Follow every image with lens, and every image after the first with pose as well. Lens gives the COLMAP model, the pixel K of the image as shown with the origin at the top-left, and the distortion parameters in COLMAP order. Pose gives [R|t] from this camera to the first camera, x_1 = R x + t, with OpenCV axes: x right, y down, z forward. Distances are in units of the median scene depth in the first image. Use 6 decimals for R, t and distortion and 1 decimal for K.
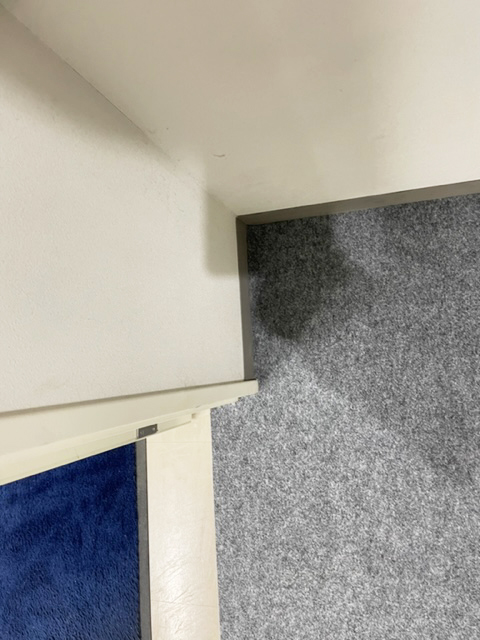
lens RADIAL K [[481.9, 0, 240.2], [0, 481.9, 321.2], [0, 0, 1]] dist [0.051090, -0.073410]
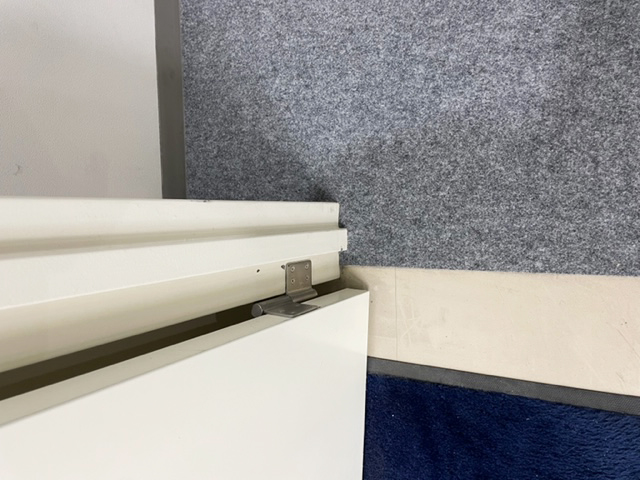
lens RADIAL K [[481.9, 0, 318.0], [0, 481.9, 241.8], [0, 0, 1]] dist [0.051090, -0.073410]
pose [[0.173786, -0.968245, 0.179722, -0.192261], [0.895638, 0.079526, -0.437617, 0.508028], [0.409428, 0.237018, 0.881017, 0.284198]]
